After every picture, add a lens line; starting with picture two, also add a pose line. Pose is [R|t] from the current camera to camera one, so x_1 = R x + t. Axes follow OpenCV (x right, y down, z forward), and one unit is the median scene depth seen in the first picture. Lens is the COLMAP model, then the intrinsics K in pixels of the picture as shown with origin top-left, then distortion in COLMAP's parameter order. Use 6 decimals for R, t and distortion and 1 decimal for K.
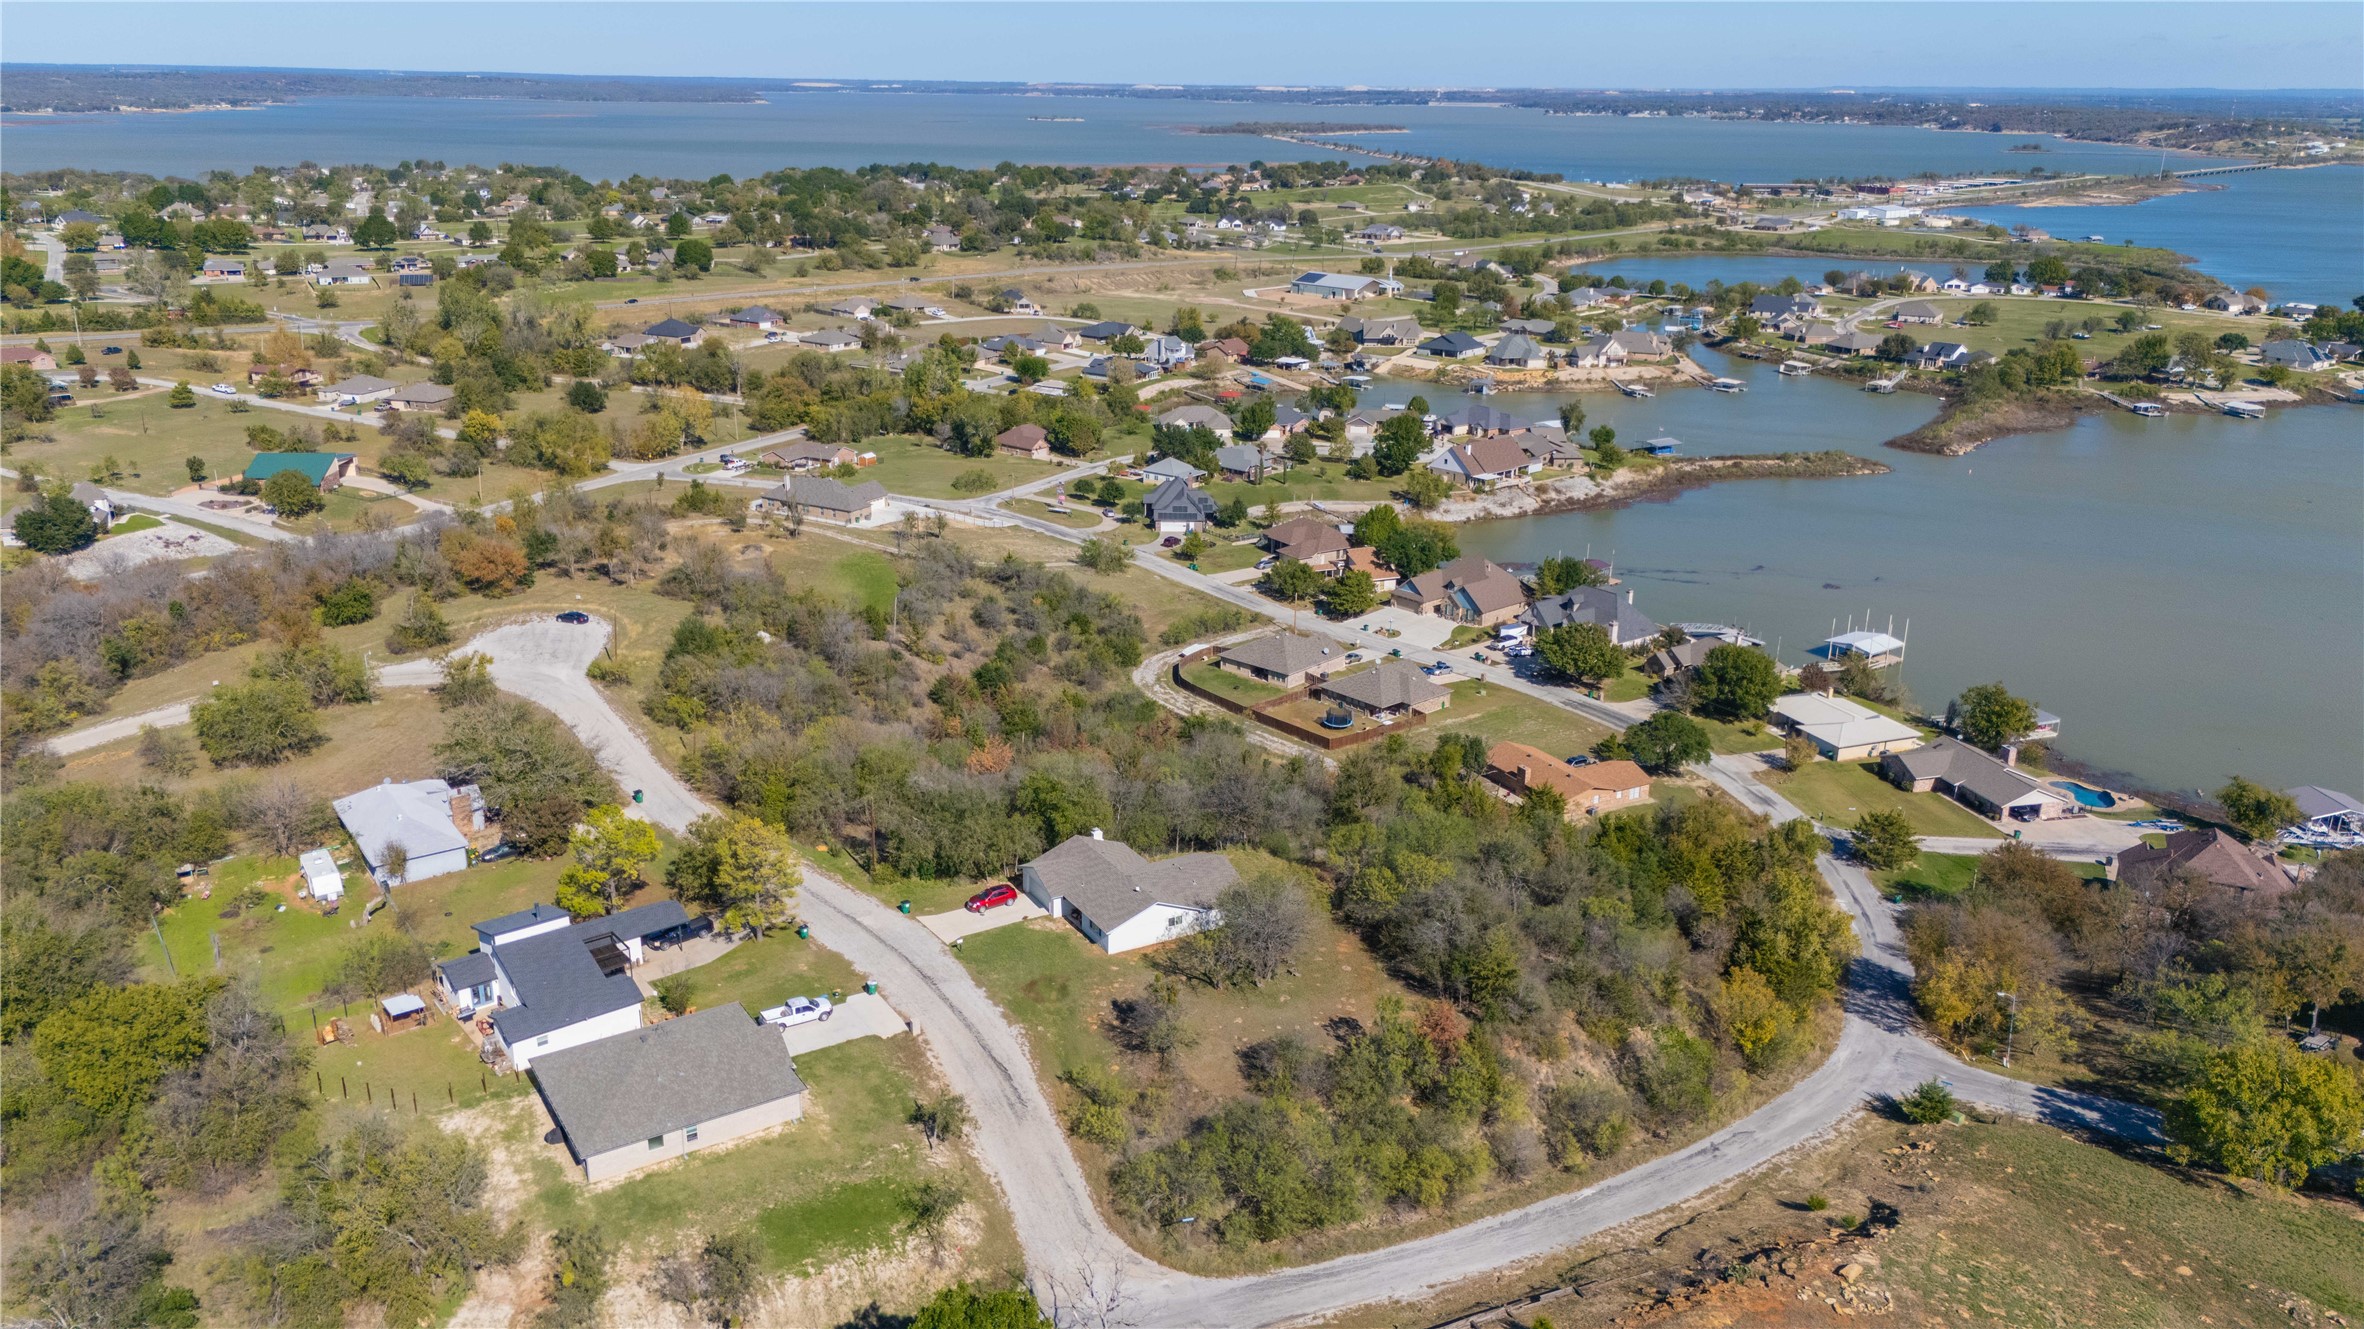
lens RADIAL K [[1718.2, 0, 1171.3], [0, 1718.2, 718.6], [0, 0, 1]] dist [0.059420, -0.053936]
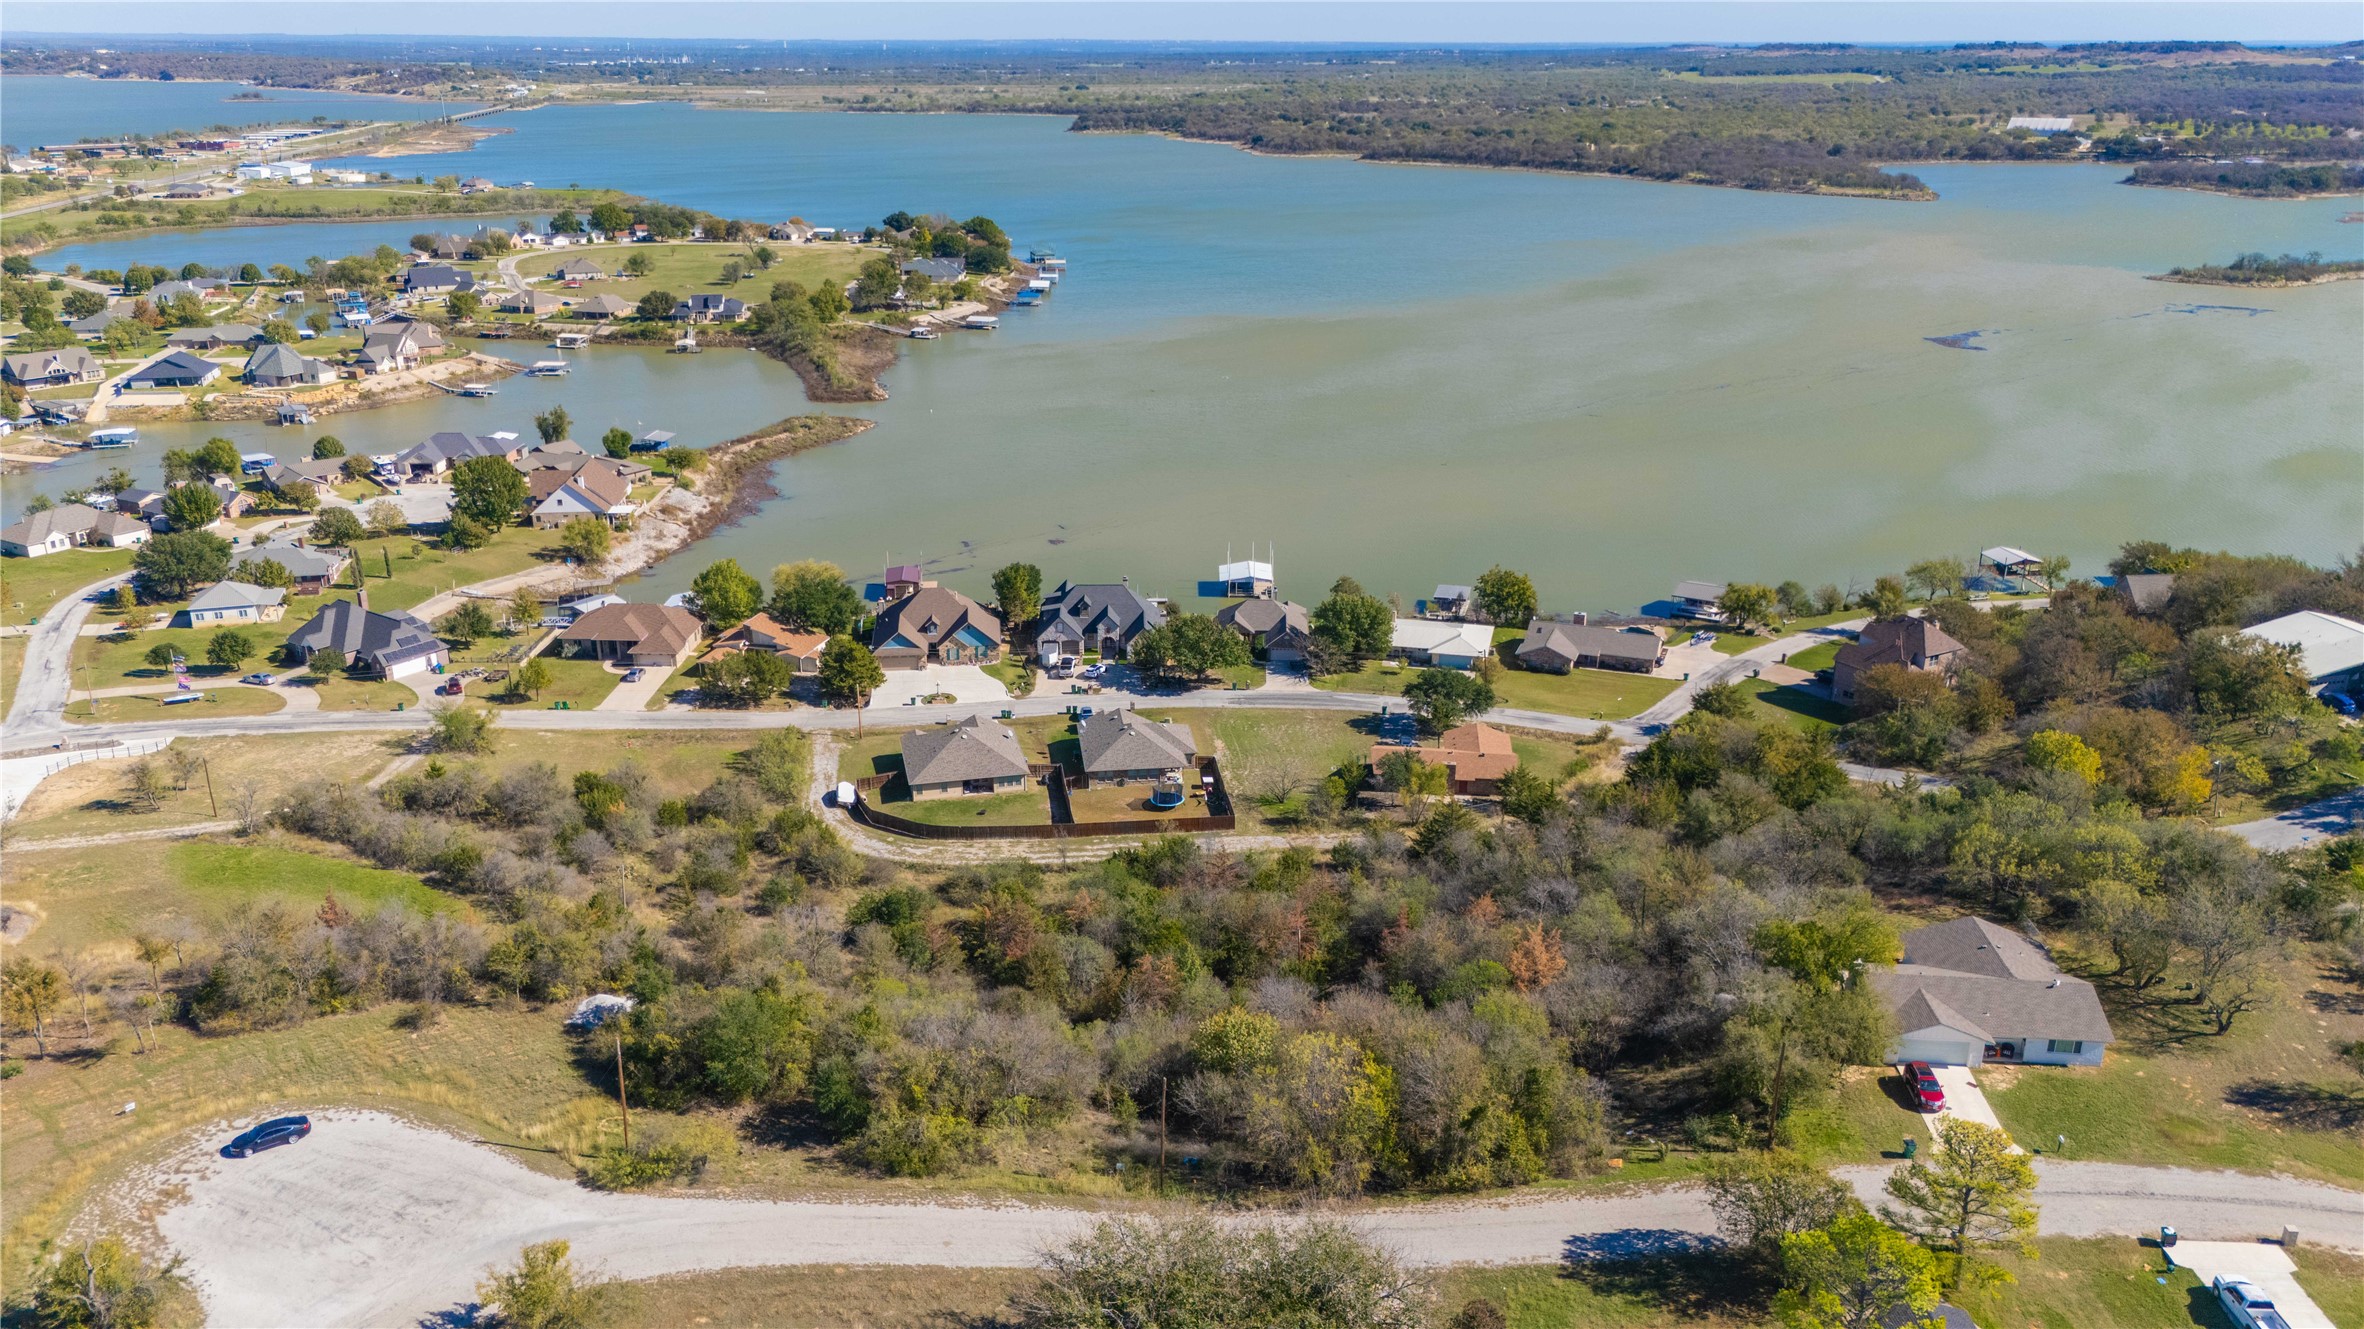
lens RADIAL K [[1718.2, 0, 1201.3], [0, 1718.2, 684.4], [0, 0, 1]] dist [0.059420, -0.053936]
pose [[0.571810, -0.295458, 0.765335, -0.287926], [0.287766, 0.945857, 0.150148, -0.095717], [-0.768260, 0.134382, 0.625873, 0.251974]]
